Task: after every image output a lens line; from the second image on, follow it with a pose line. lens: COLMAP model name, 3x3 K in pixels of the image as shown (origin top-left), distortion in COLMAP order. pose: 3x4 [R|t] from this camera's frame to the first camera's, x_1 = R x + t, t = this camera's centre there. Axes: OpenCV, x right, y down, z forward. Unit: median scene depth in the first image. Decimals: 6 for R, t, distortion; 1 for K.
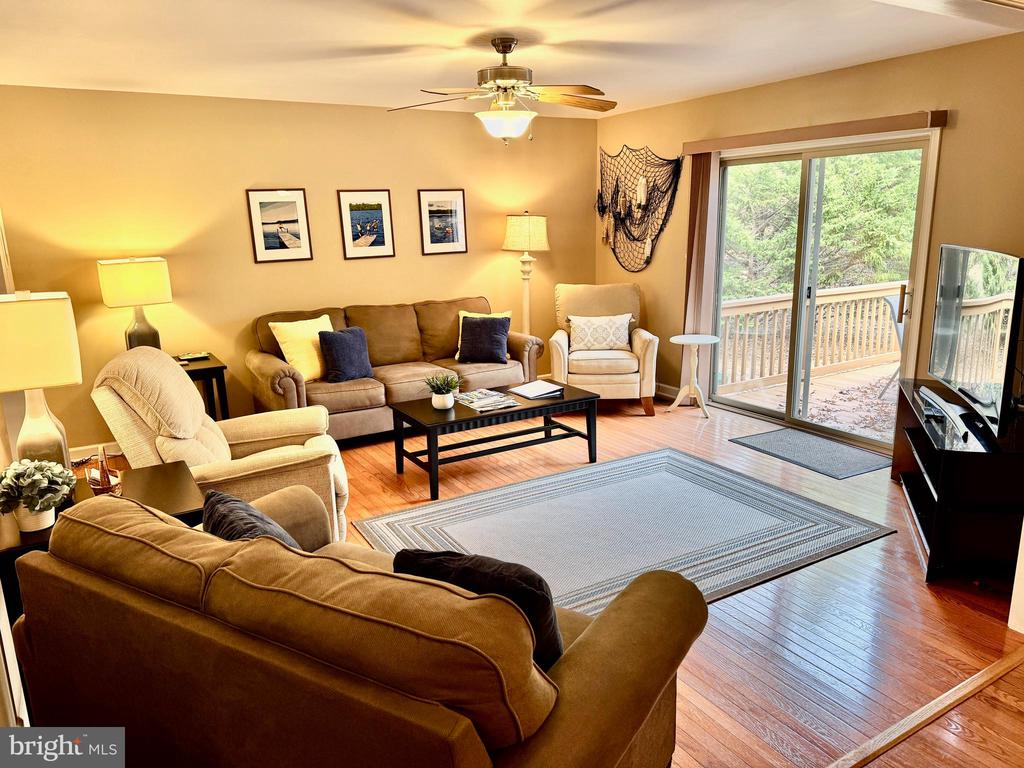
lens RADIAL K [[717.4, 0, 512.0], [0, 717.4, 384.0], [0, 0, 1]] dist [0.111948, -0.146141]
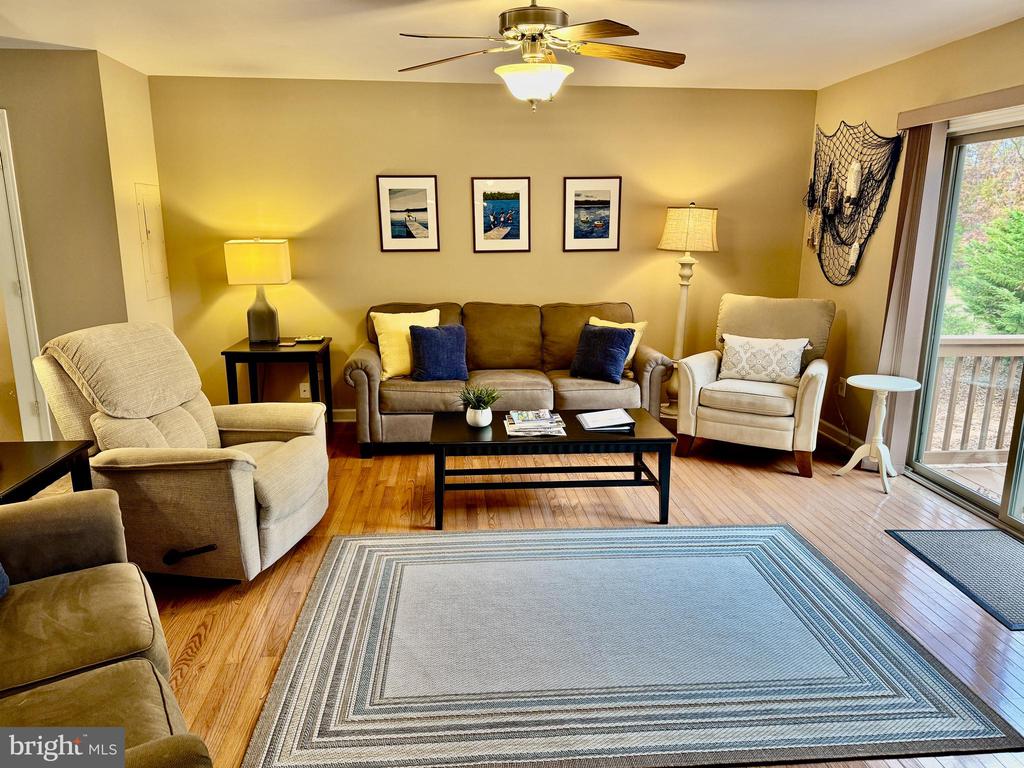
lens RADIAL K [[712.9, 0, 511.4], [0, 712.9, 387.3], [0, 0, 1]] dist [0.107345, -0.198149]
pose [[0.896410, 0.125141, -0.425192, 0.227251], [-0.124695, 0.991771, 0.029006, -0.031567], [0.425323, 0.027017, 0.904638, 0.187955]]
